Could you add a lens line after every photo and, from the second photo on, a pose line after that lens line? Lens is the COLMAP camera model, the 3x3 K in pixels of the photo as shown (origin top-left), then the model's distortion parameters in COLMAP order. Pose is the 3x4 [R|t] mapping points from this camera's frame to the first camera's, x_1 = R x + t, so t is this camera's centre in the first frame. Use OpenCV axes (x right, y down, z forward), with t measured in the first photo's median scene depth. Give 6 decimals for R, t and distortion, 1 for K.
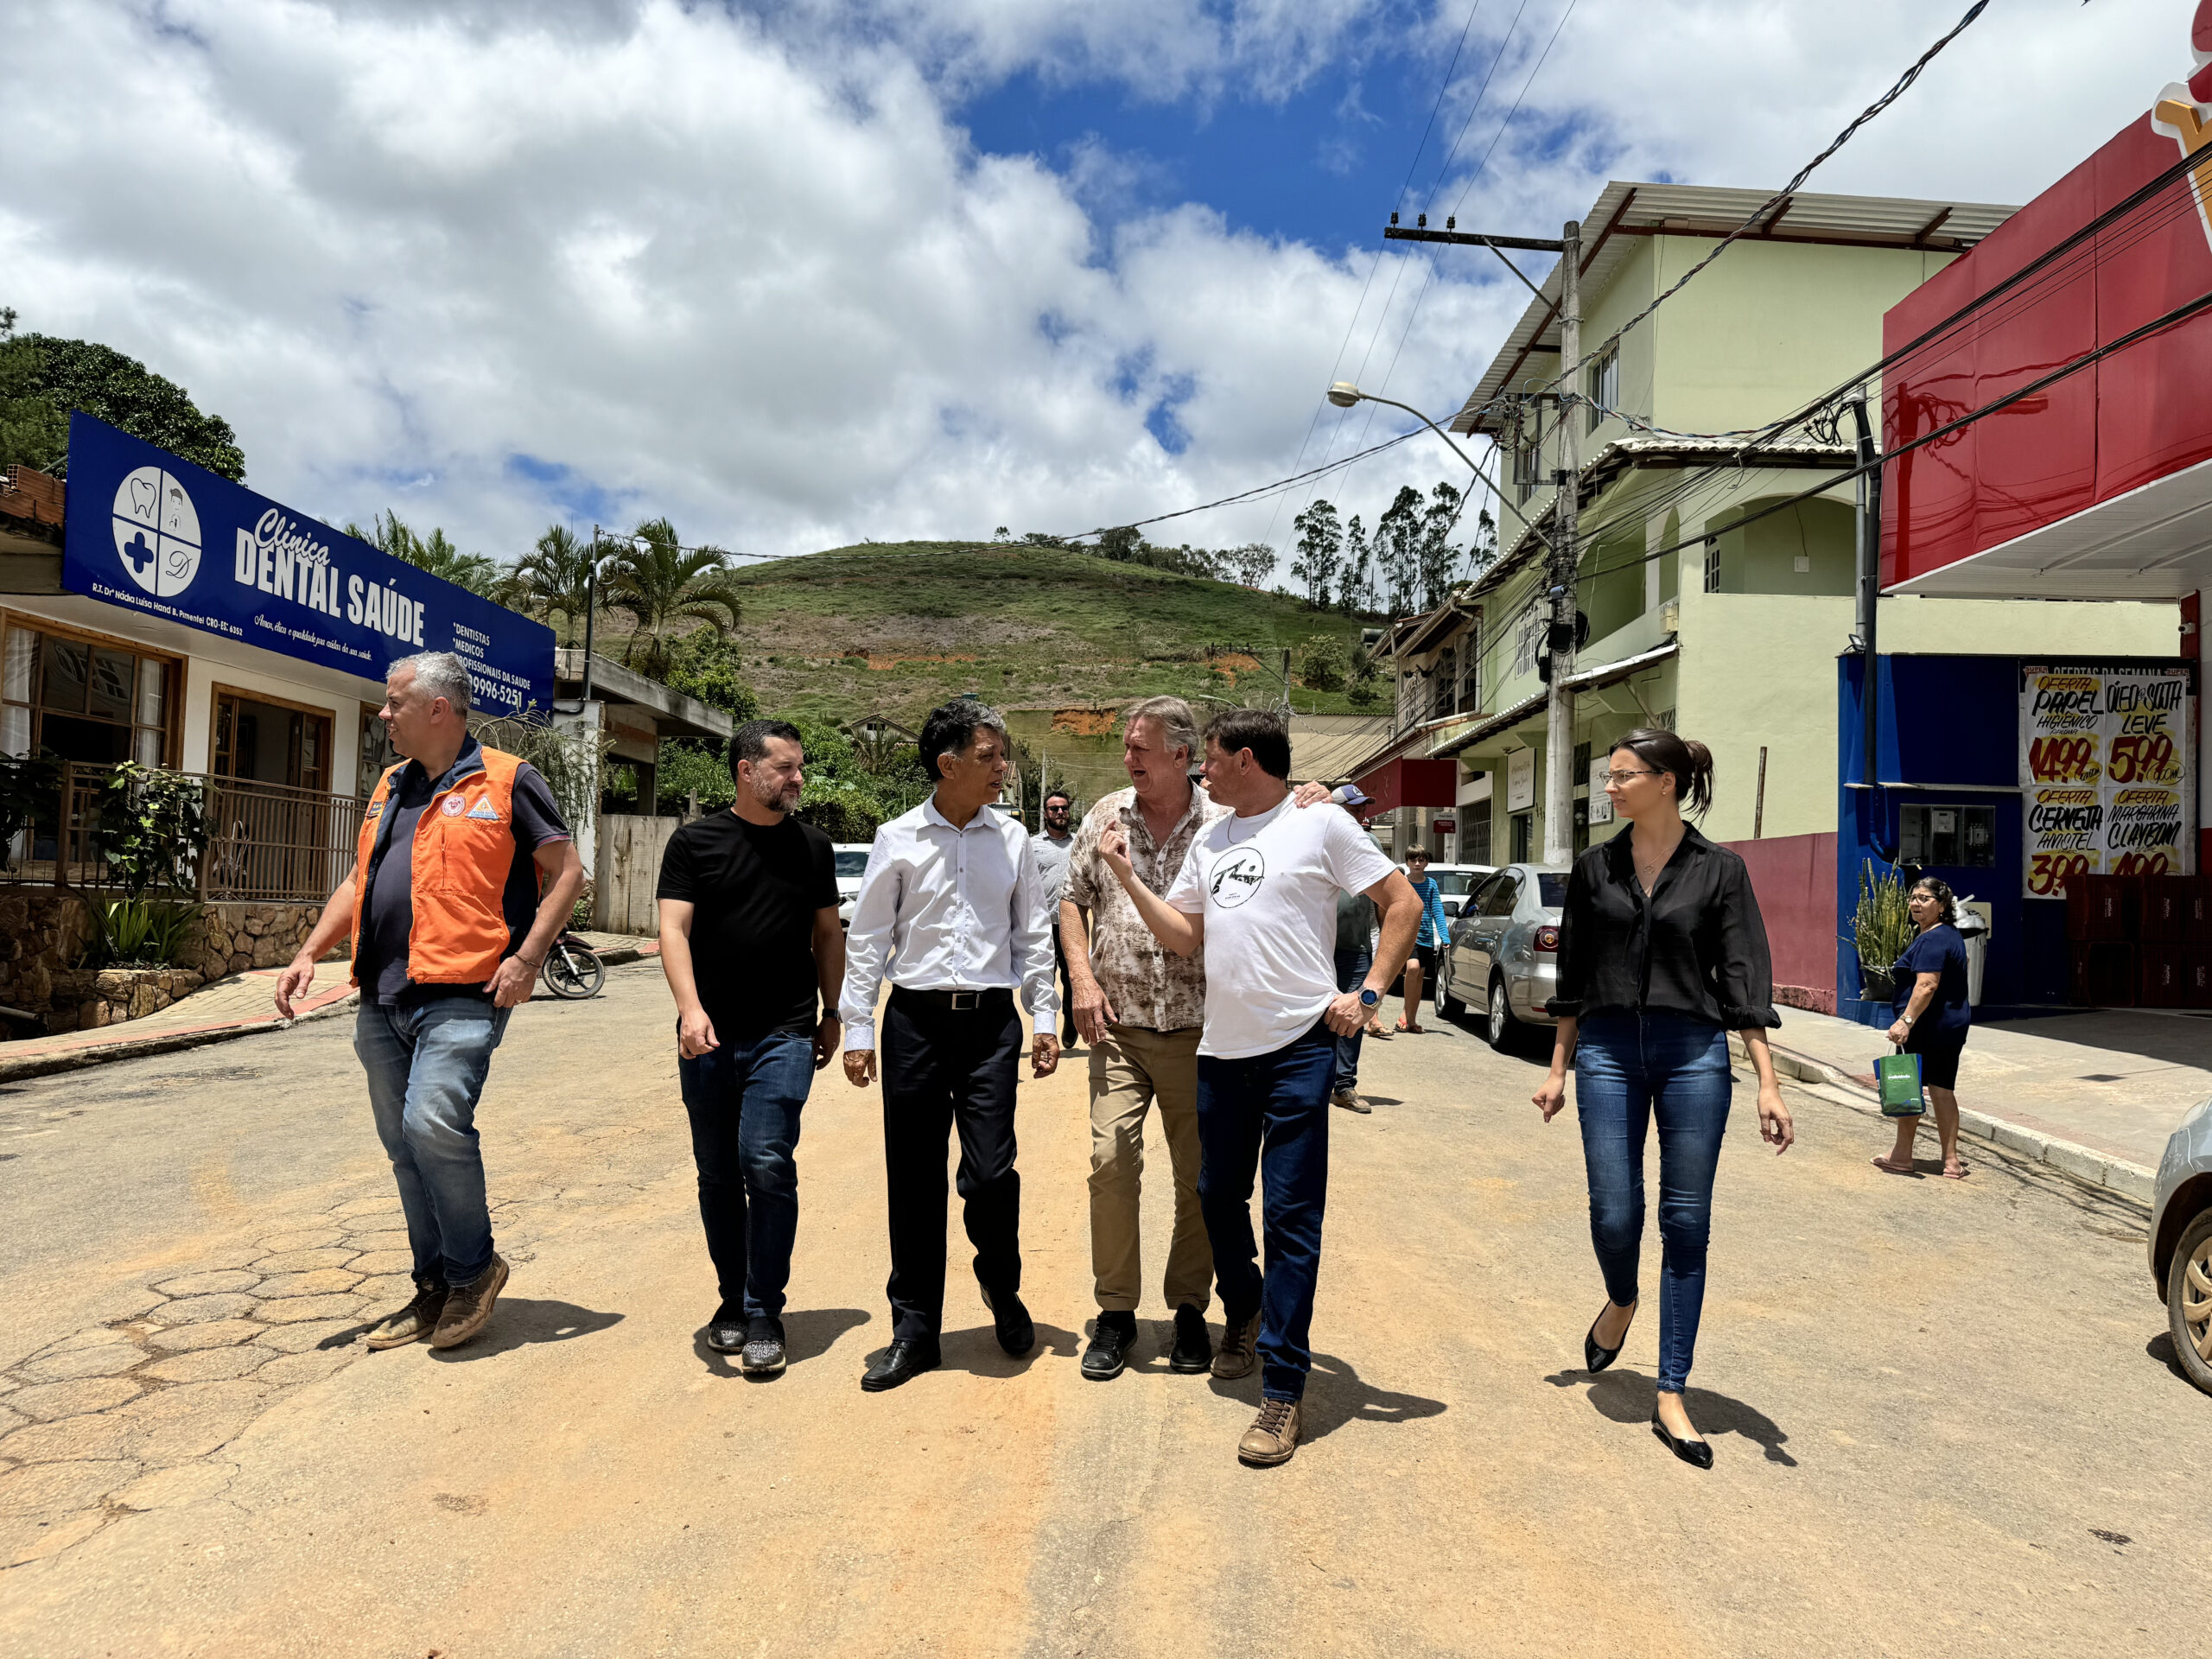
lens RADIAL K [[1571.6, 0, 1120.6], [0, 1571.6, 834.6], [0, 0, 1]] dist [0.006364, -0.008805]
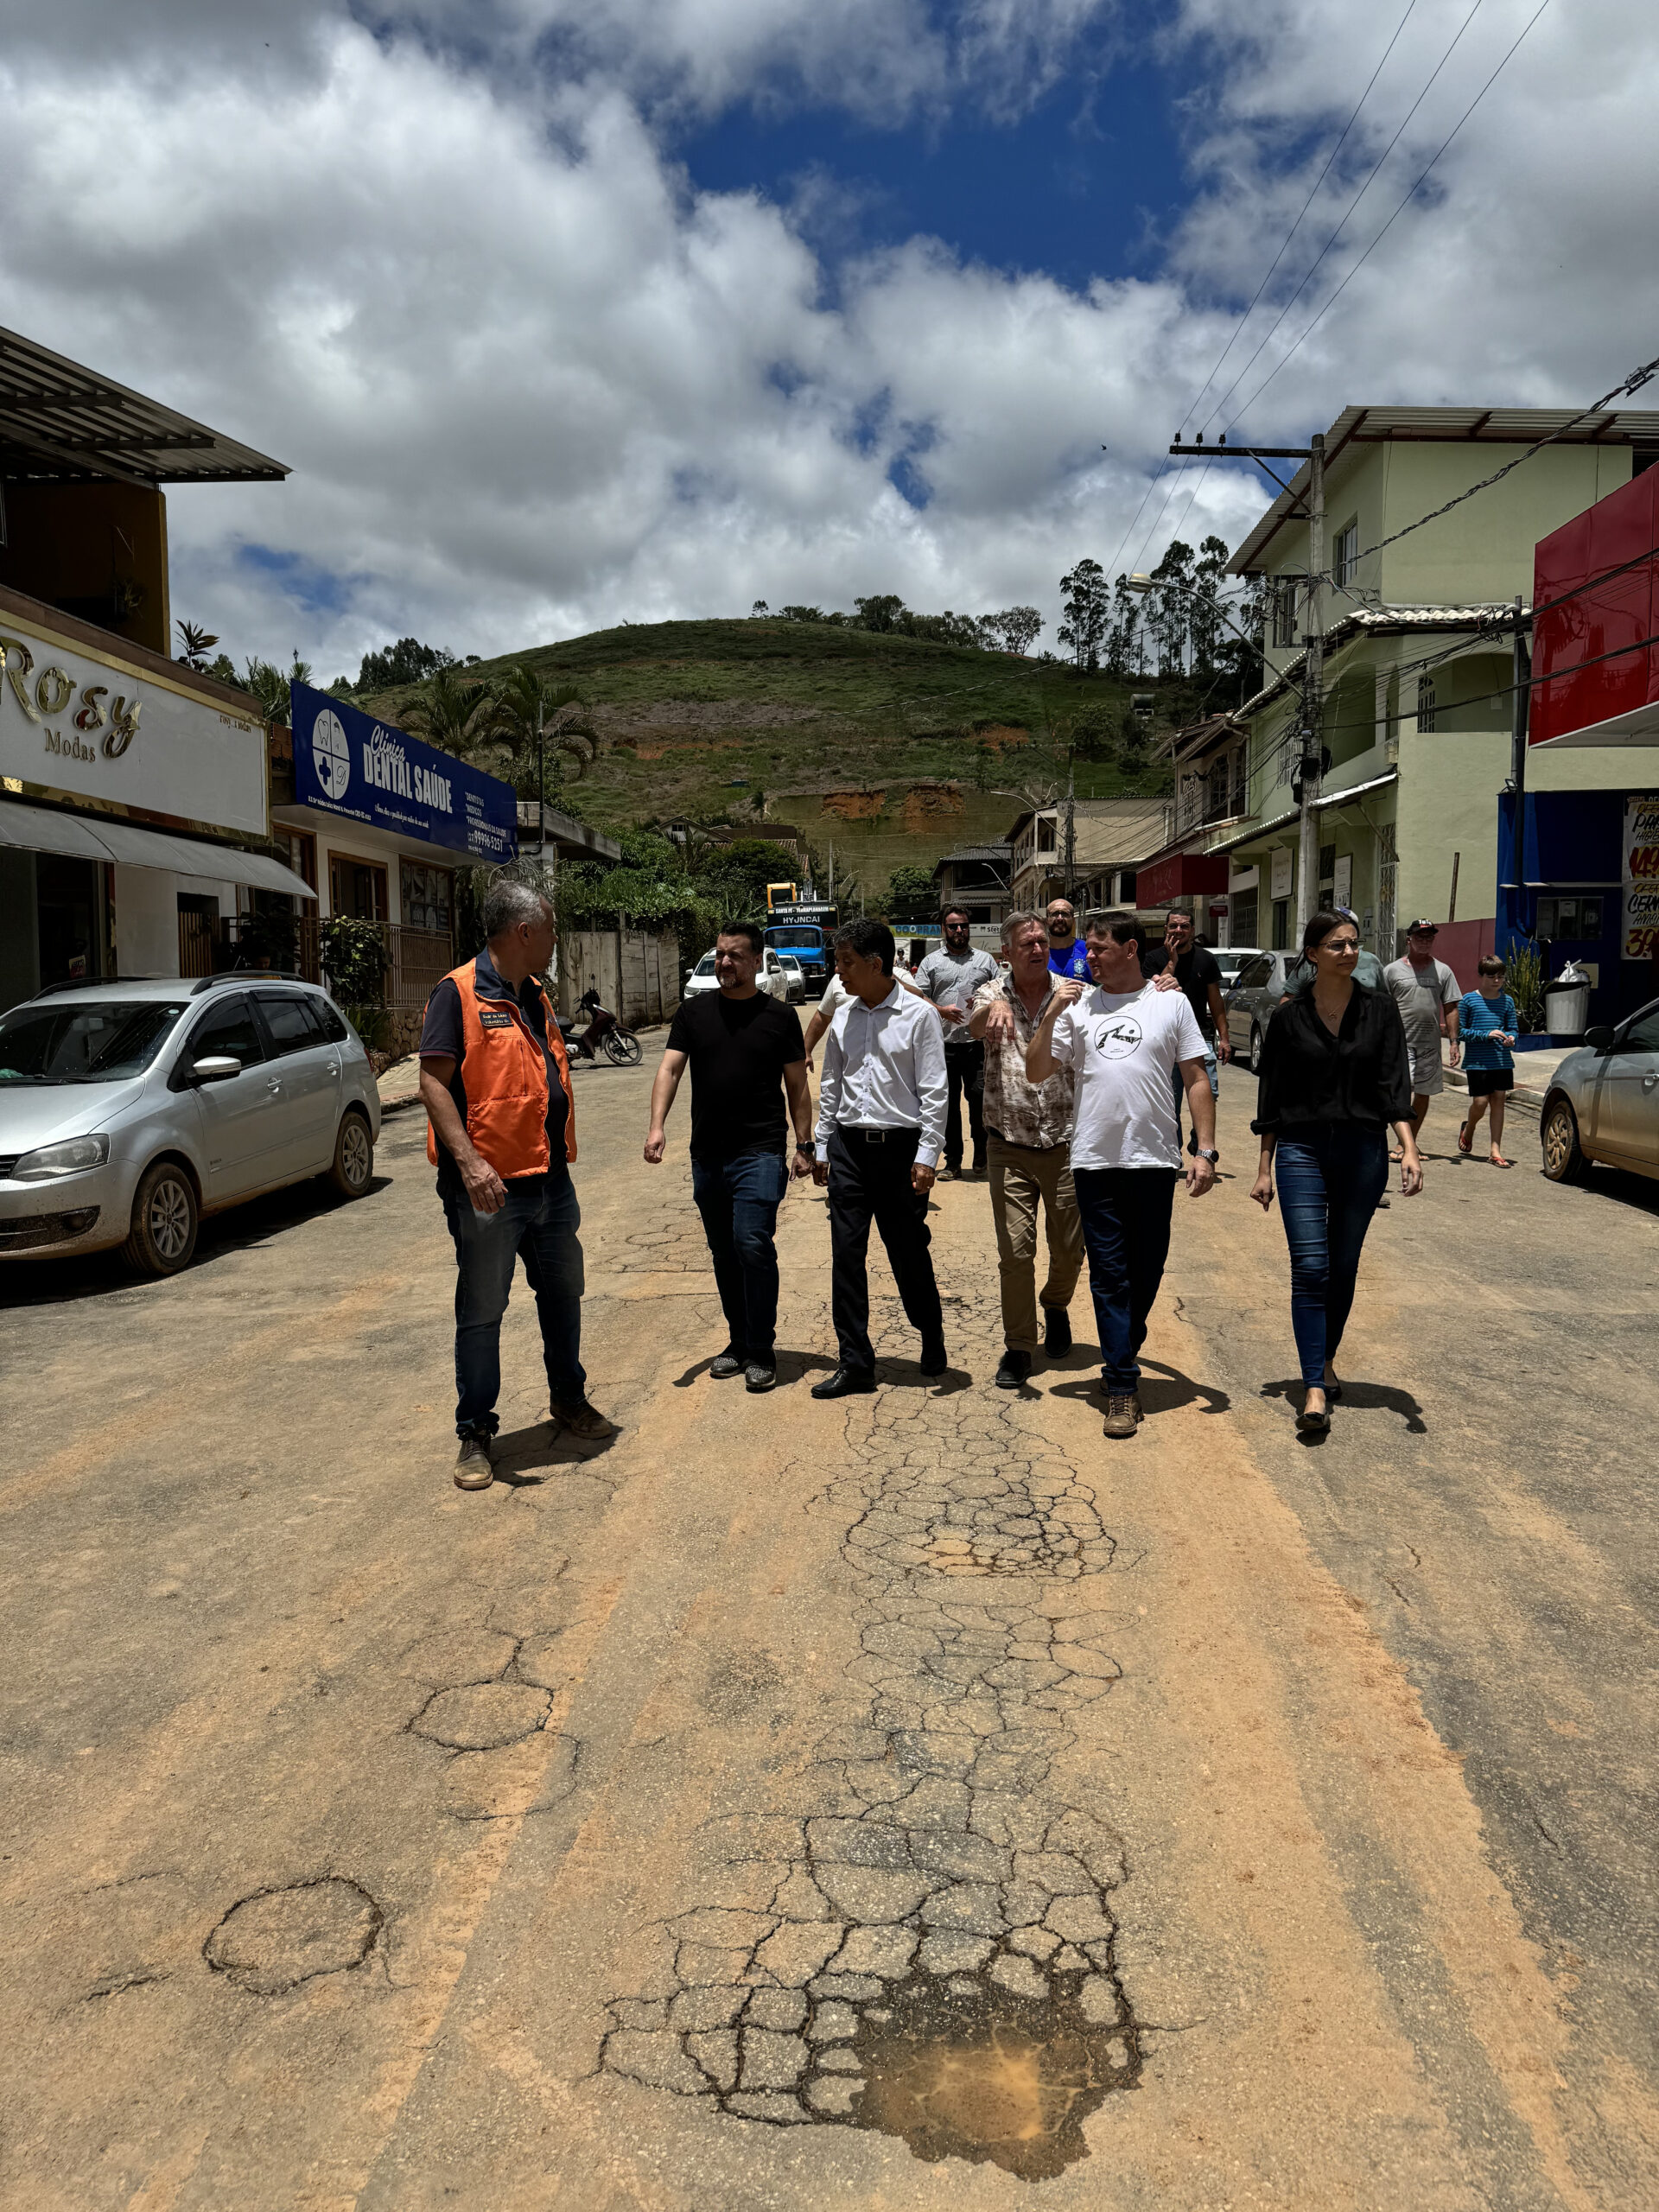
lens RADIAL K [[1774.5, 0, 831.3], [0, 1774.5, 1143.2], [0, 0, 1]] dist [0.126743, -0.308648]
pose [[0.999290, -0.035961, -0.011220, -0.075242], [0.037131, 0.990510, 0.132333, -0.020232], [0.006354, -0.132656, 0.991142, -0.352677]]
